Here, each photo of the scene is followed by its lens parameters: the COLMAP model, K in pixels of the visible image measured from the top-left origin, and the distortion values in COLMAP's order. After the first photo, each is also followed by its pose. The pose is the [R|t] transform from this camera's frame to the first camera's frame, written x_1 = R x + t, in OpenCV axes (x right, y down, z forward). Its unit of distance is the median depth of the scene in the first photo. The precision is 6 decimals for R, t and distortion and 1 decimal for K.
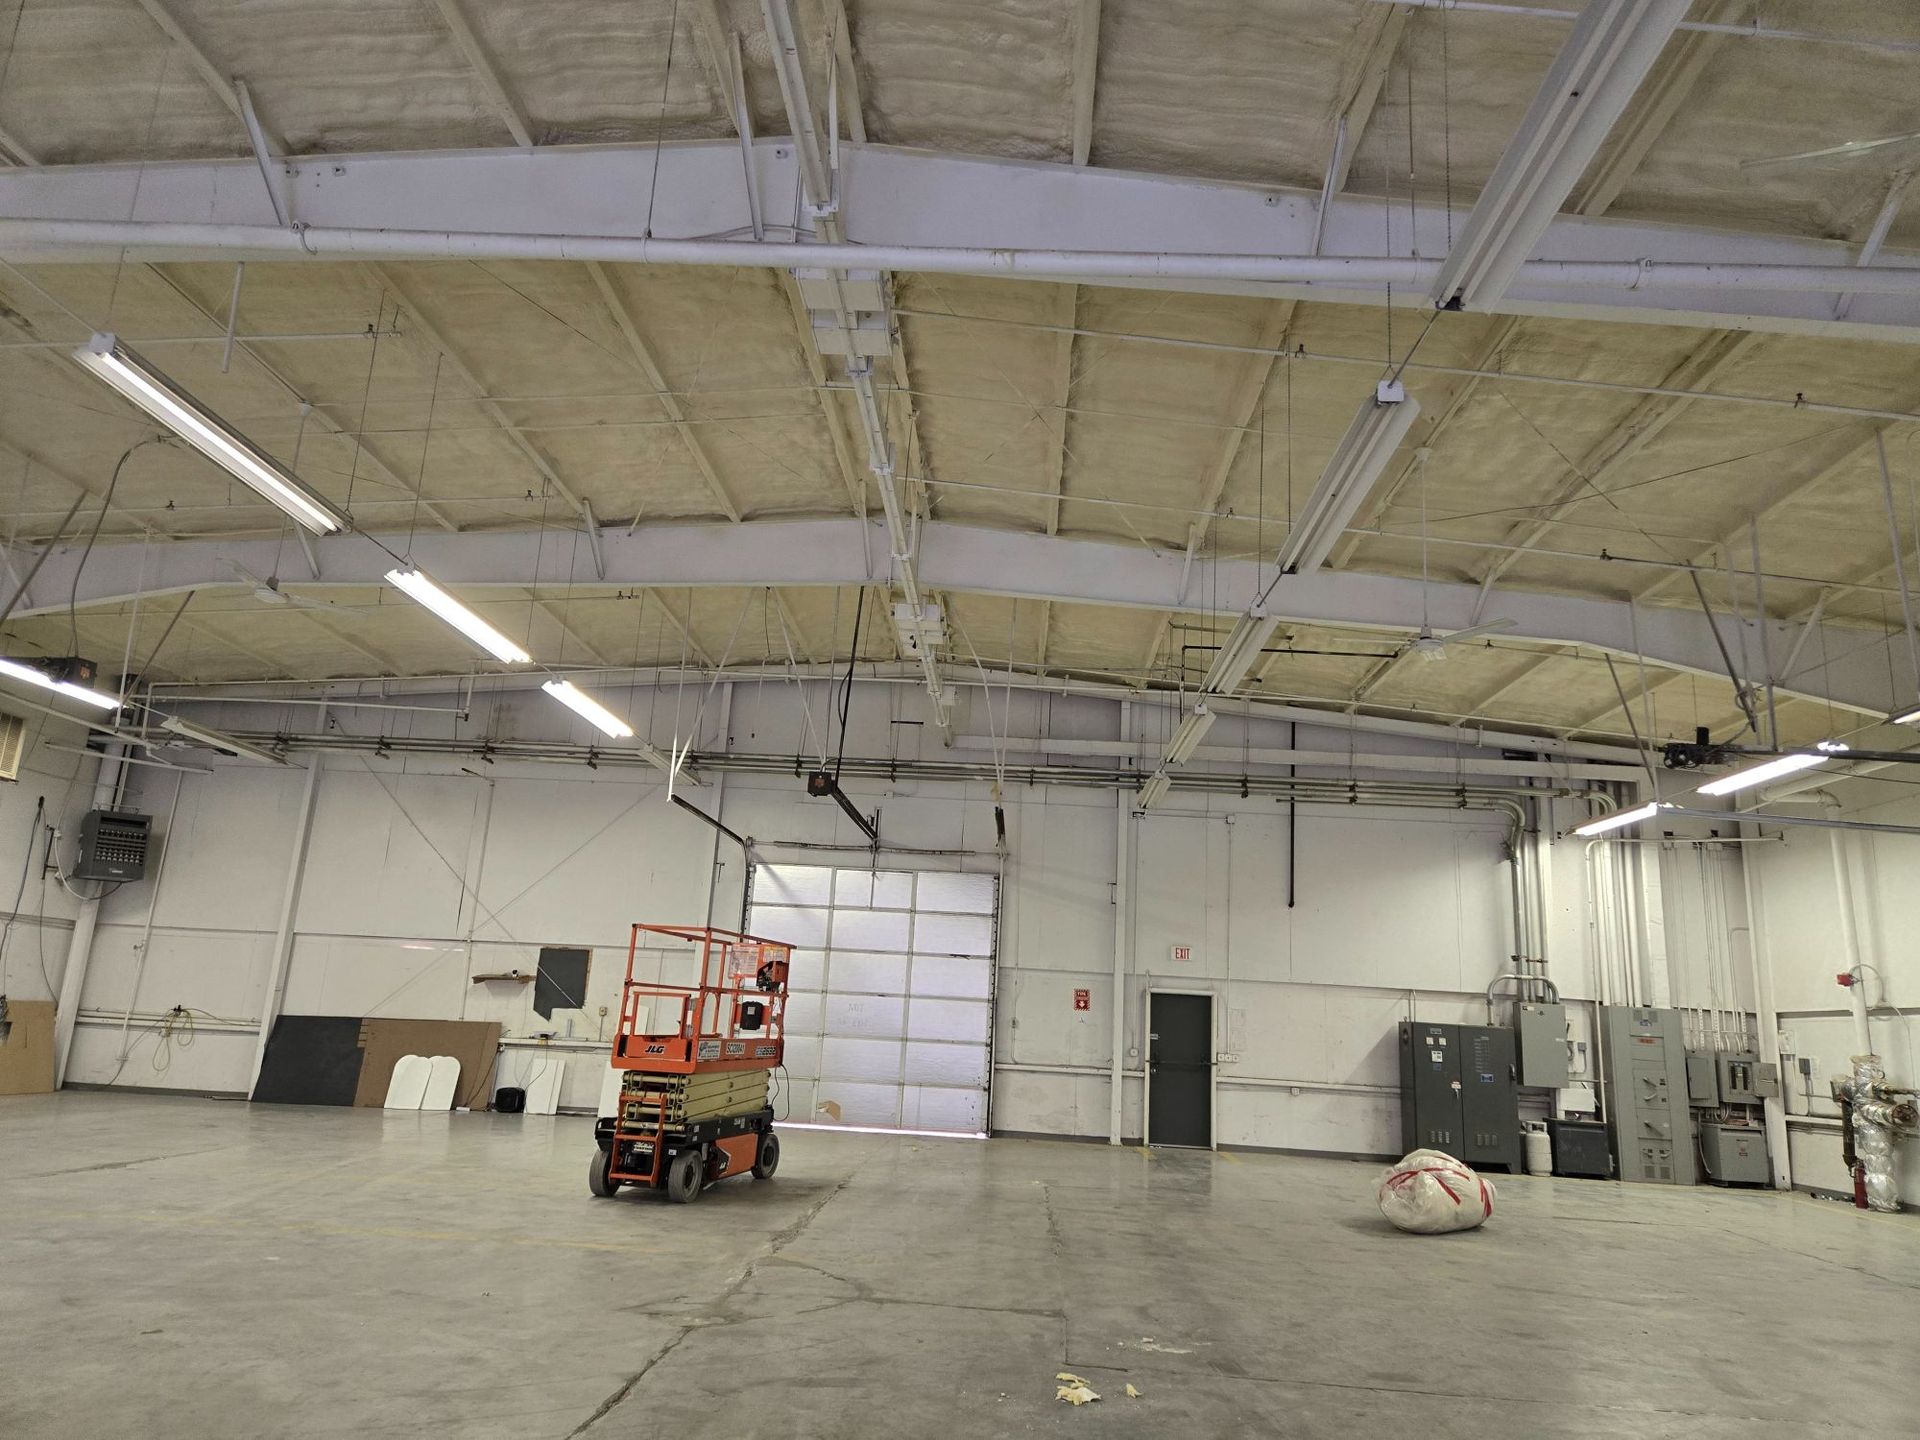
lens RADIAL K [[1330.9, 0, 960.0], [0, 1330.9, 720.0], [0, 0, 1]] dist [0.089807, -0.082746]
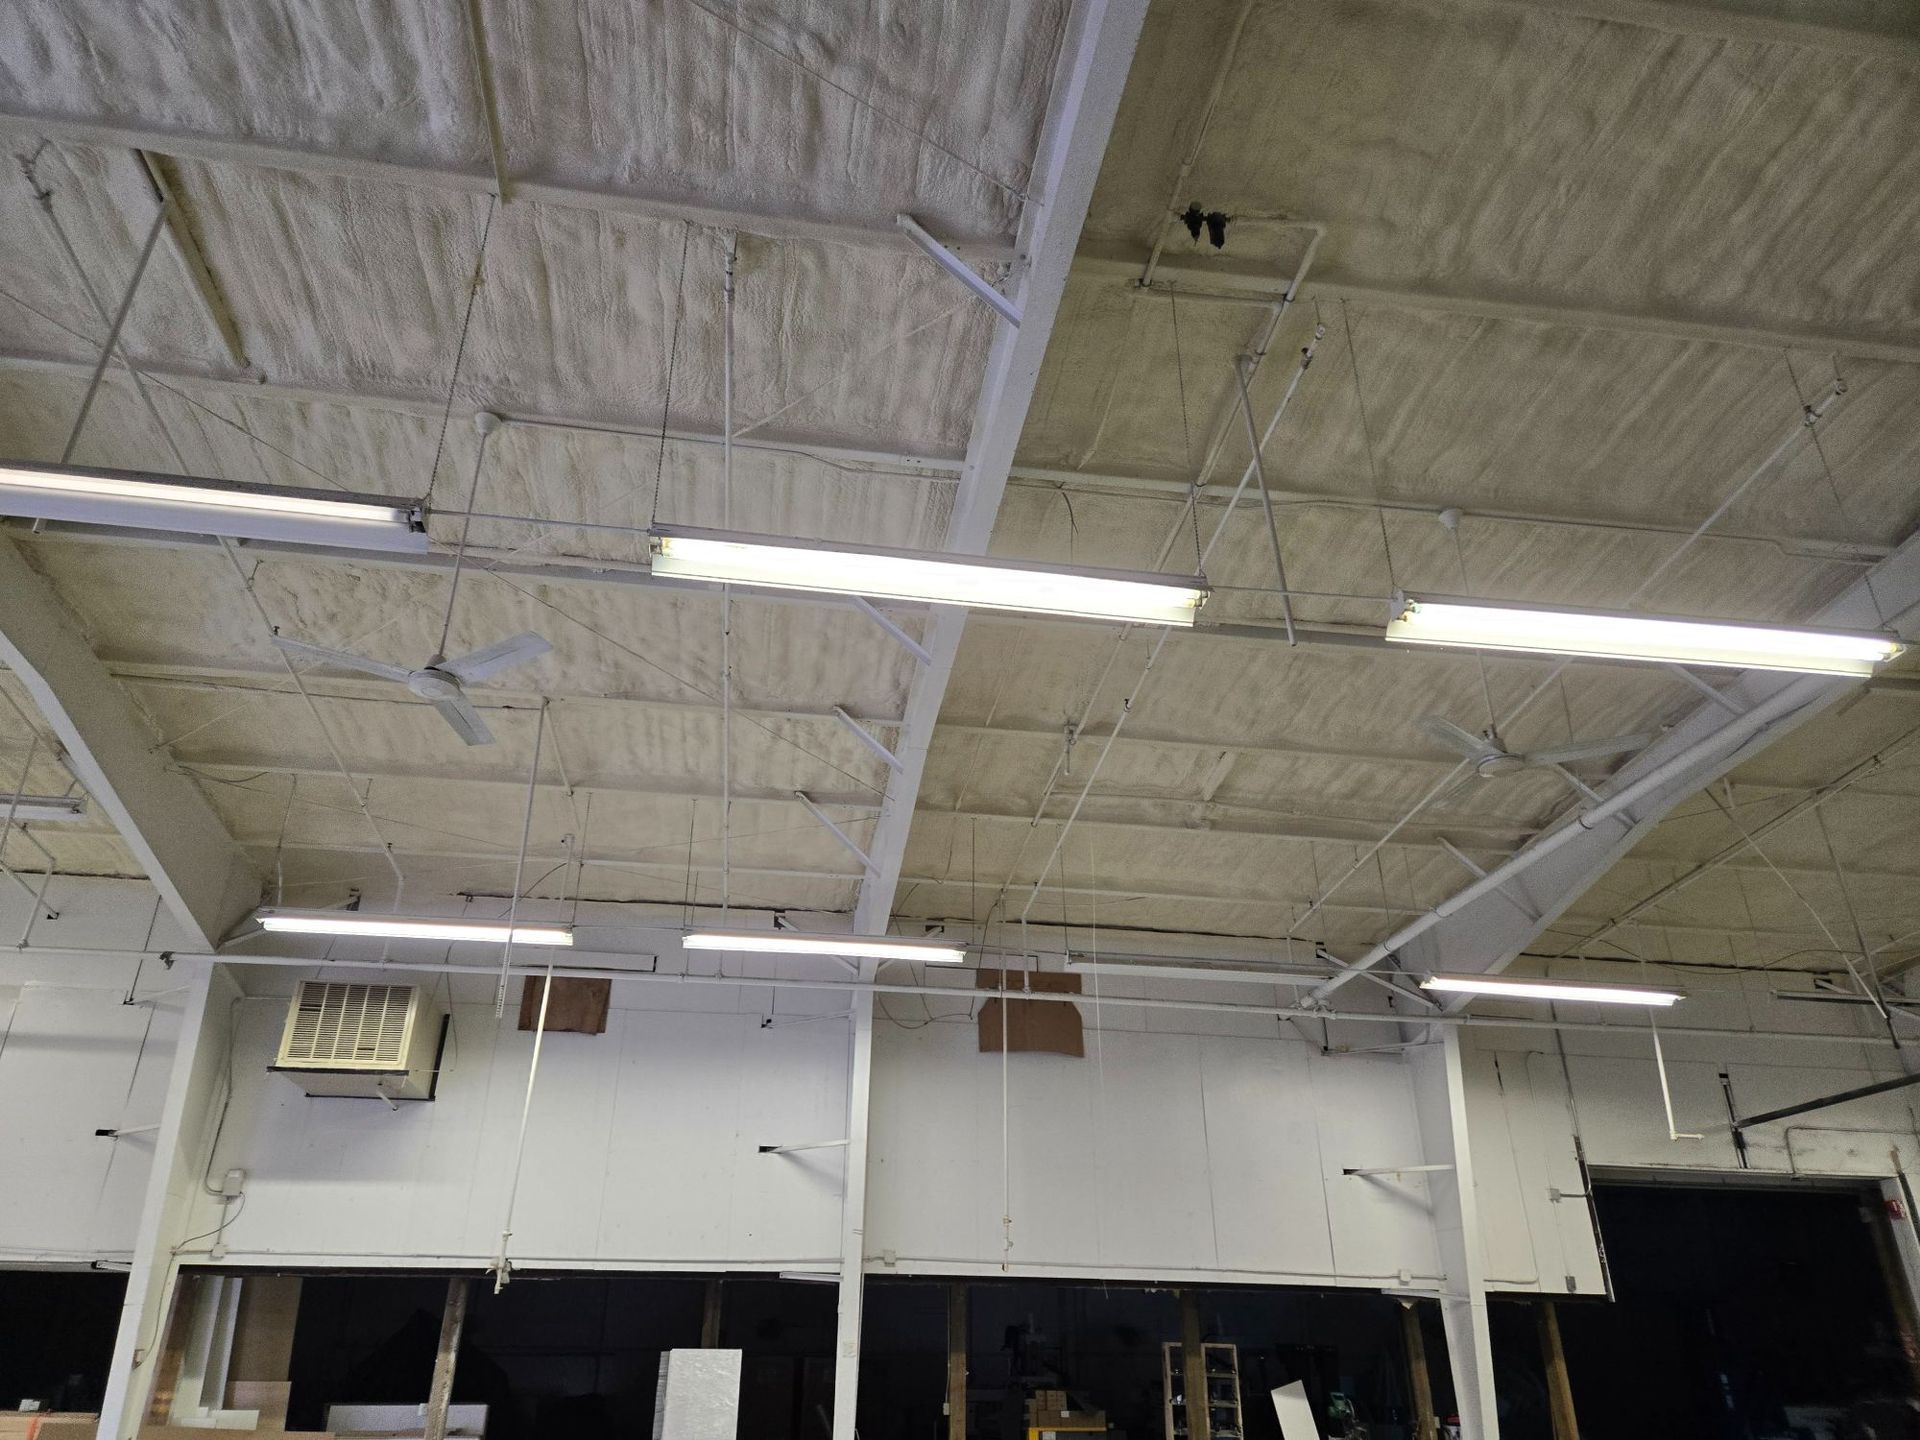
lens RADIAL K [[1330.9, 0, 960.0], [0, 1330.9, 720.0], [0, 0, 1]] dist [0.089807, -0.082746]
pose [[0.193030, -0.487864, -0.851310, 0.026130], [0.222957, 0.866740, -0.446152, 0.126346], [0.955526, -0.103684, 0.276080, 0.534742]]
